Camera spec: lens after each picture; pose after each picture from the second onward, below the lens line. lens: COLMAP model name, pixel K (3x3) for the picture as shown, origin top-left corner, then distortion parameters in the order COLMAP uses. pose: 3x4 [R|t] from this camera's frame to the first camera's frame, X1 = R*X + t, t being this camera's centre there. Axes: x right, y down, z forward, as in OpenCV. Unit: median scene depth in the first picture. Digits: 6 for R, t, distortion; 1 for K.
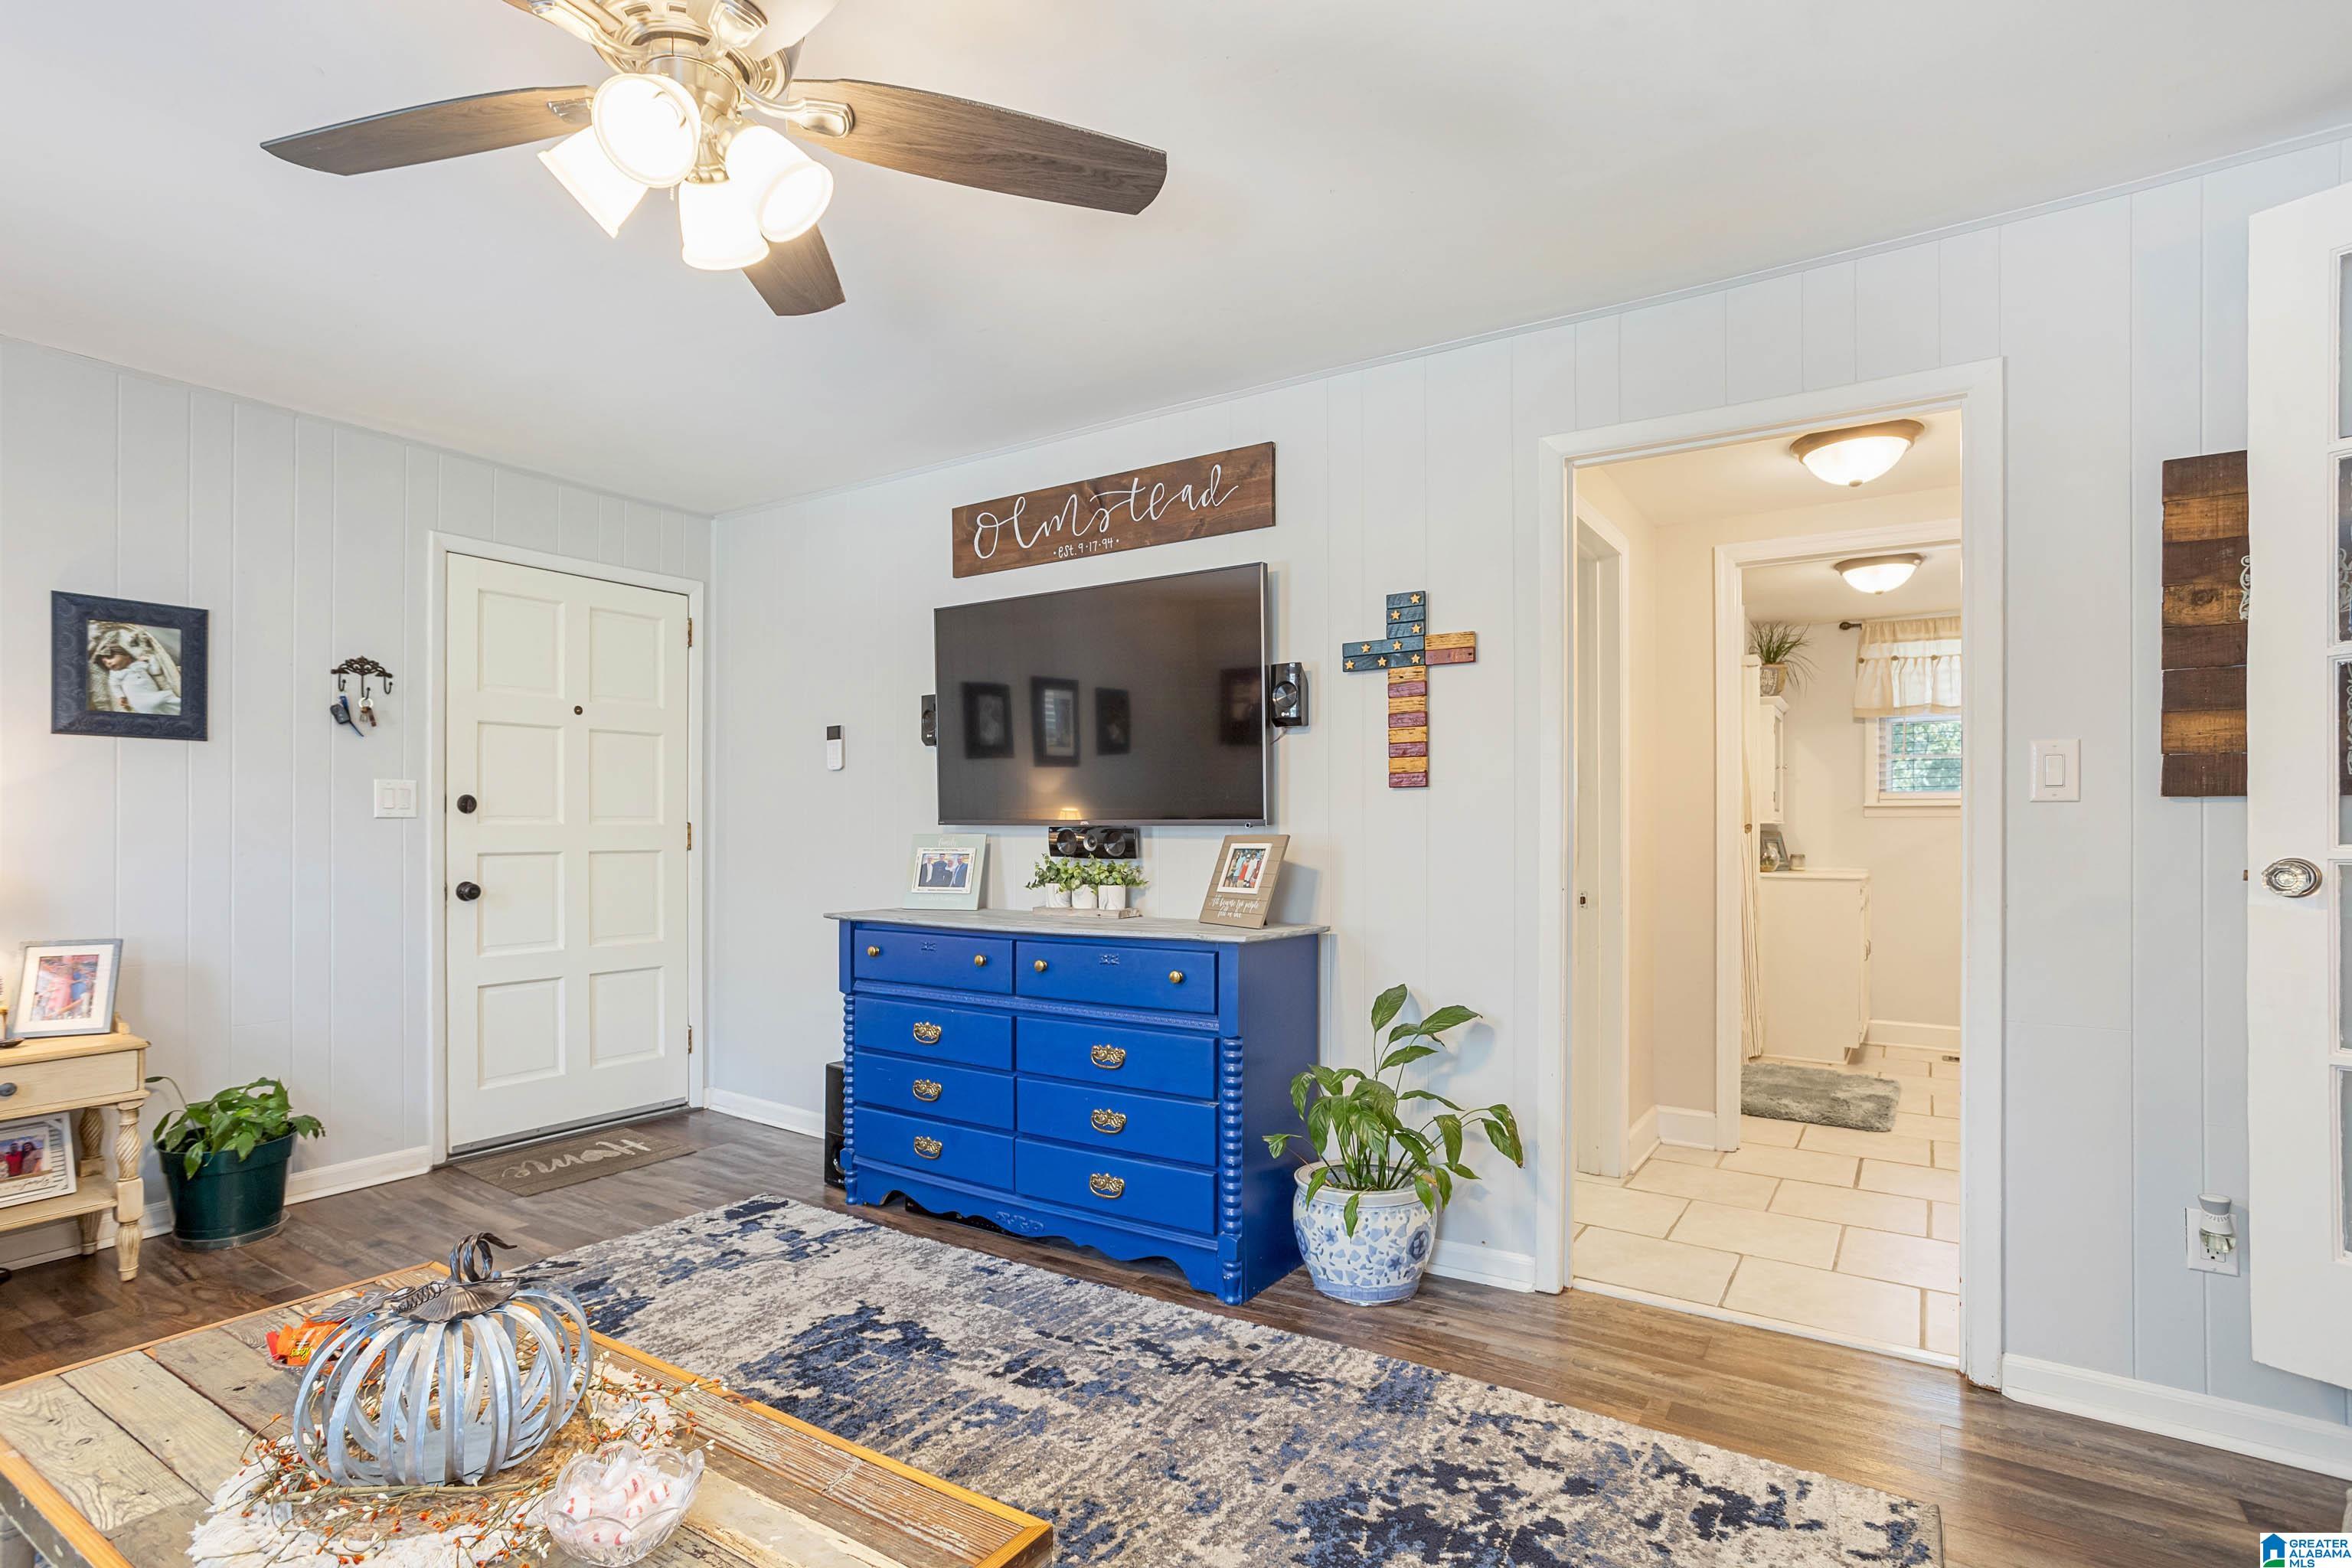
lens RADIAL K [[1151.3, 0, 1182.5], [0, 1151.3, 820.0], [0, 0, 1]] dist [-0.026904, 0.001555]
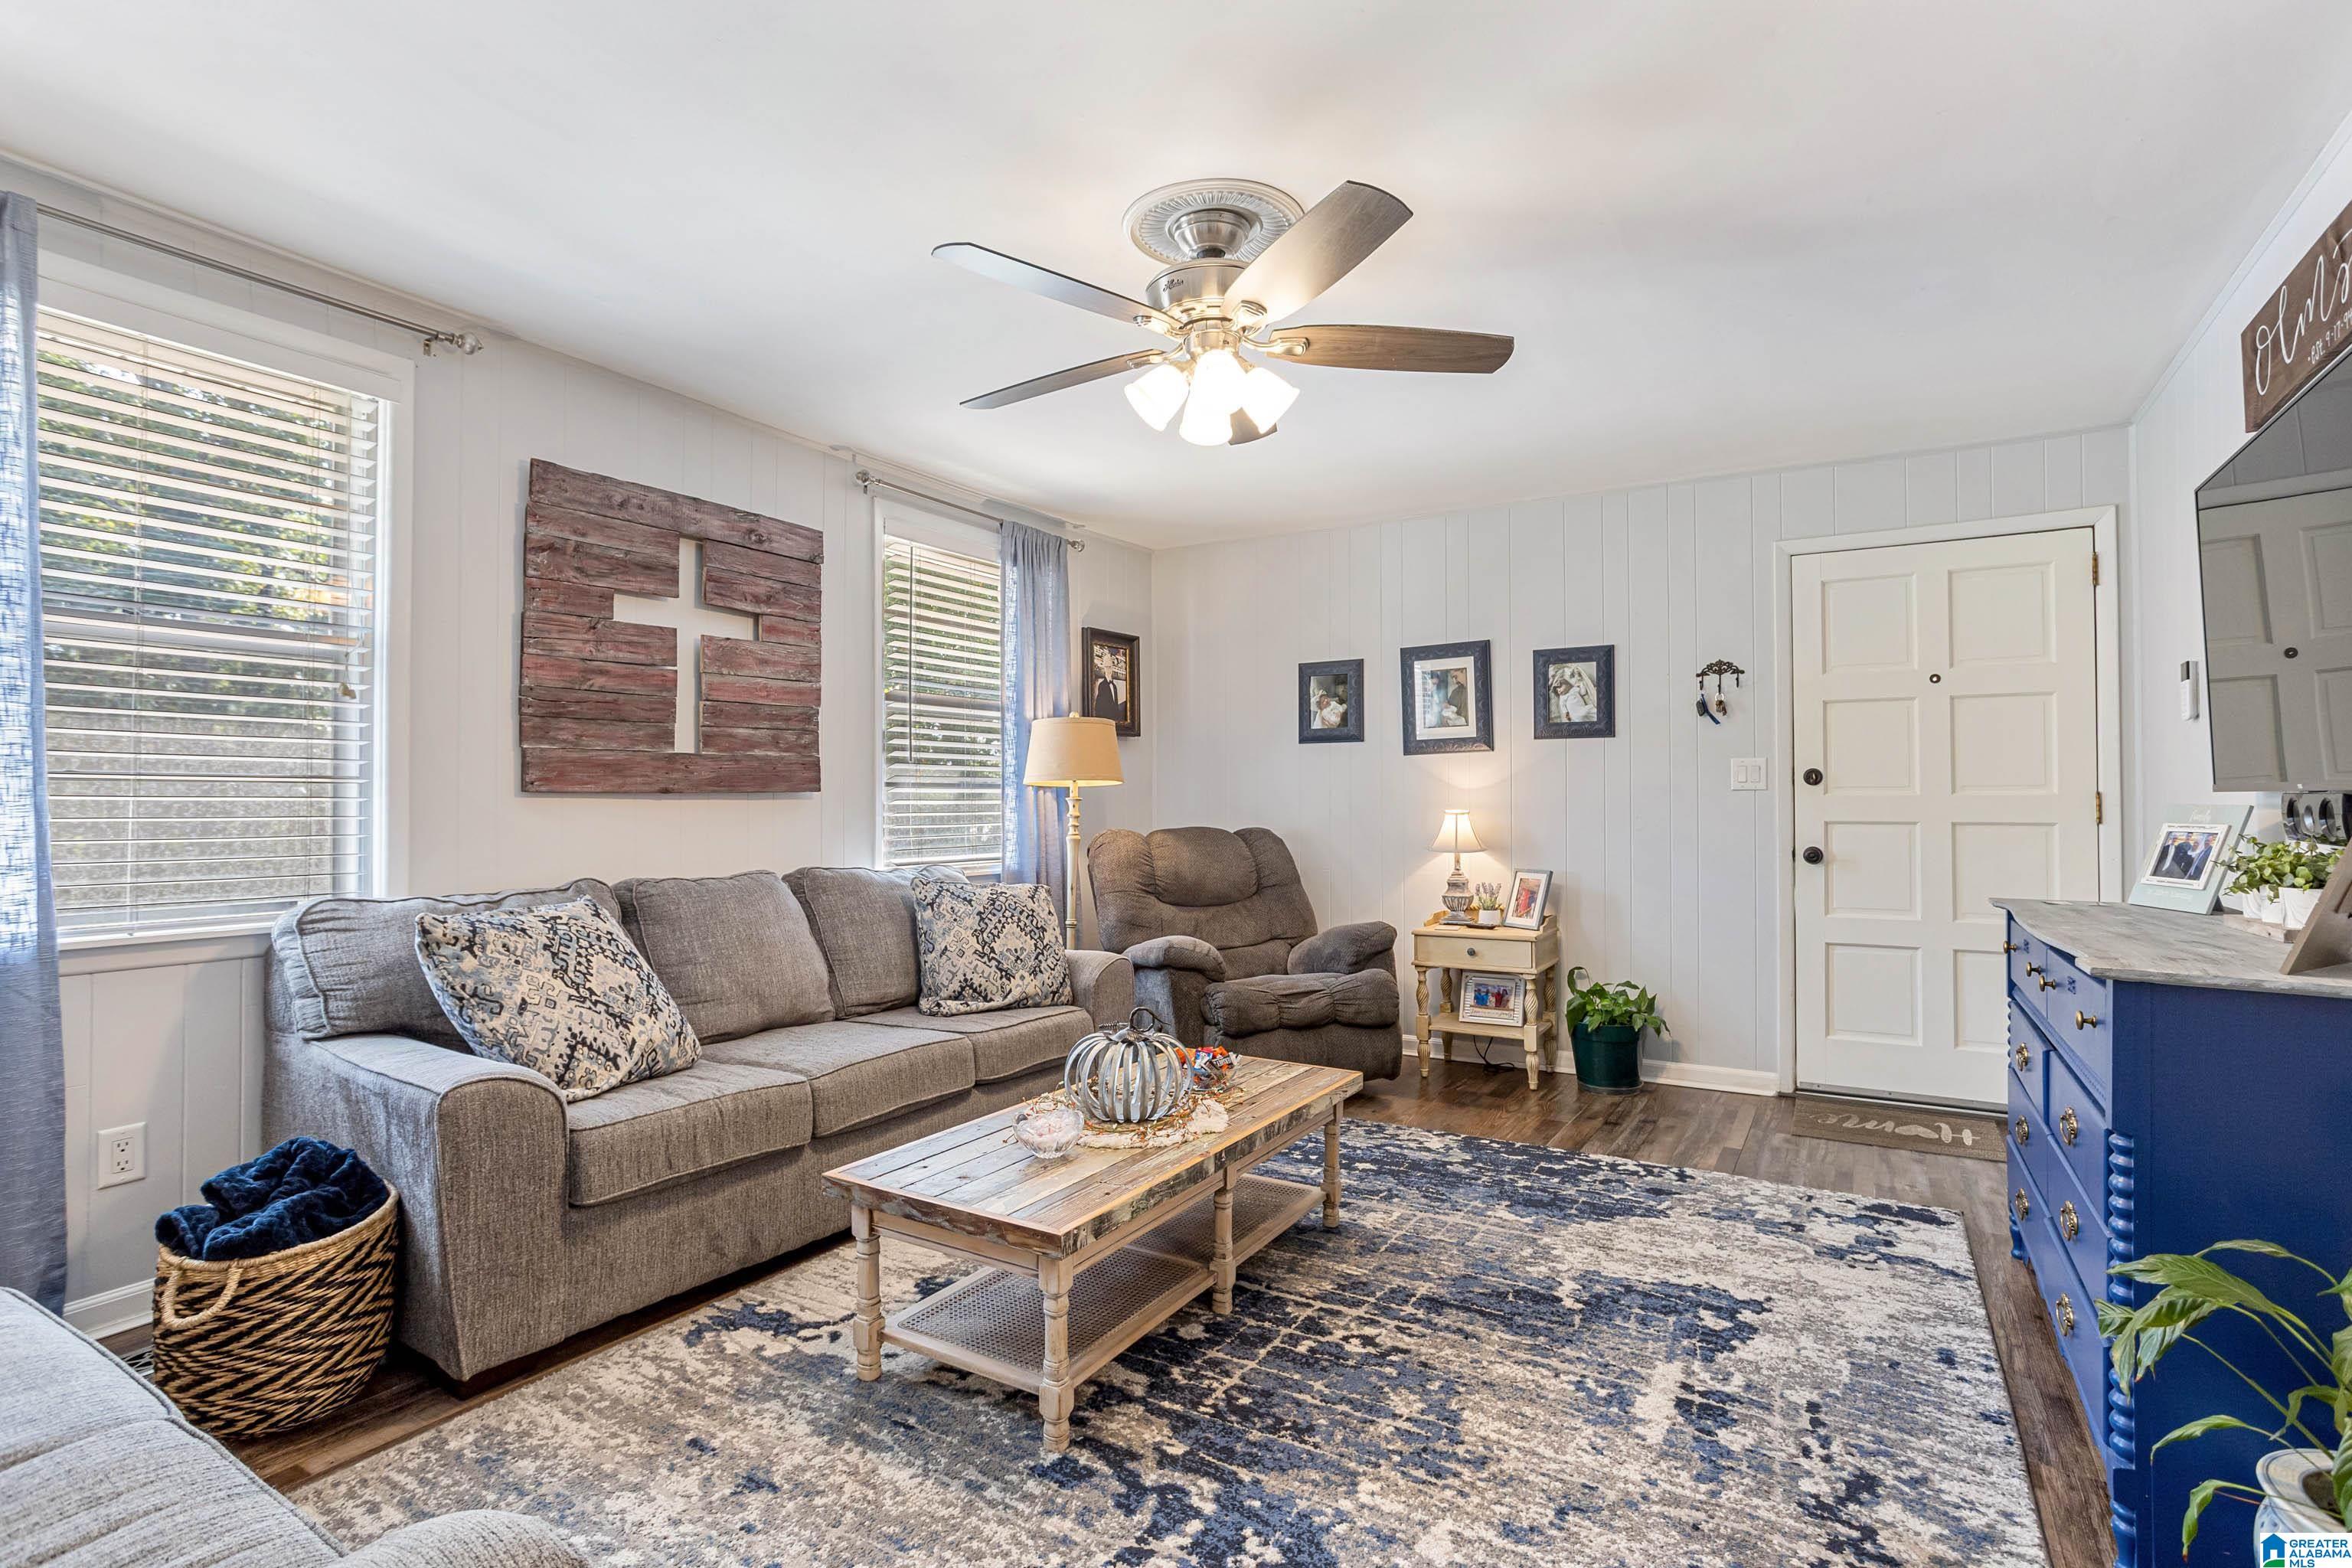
lens RADIAL K [[1134.1, 0, 1157.3], [0, 1134.1, 784.2], [0, 0, 1]] dist [-0.051491, 0.022943]
pose [[0.011995, -0.016176, -0.999797, 0.475773], [0.006637, 0.999848, -0.016097, 0.006677], [0.999906, -0.006442, 0.012100, 0.365654]]
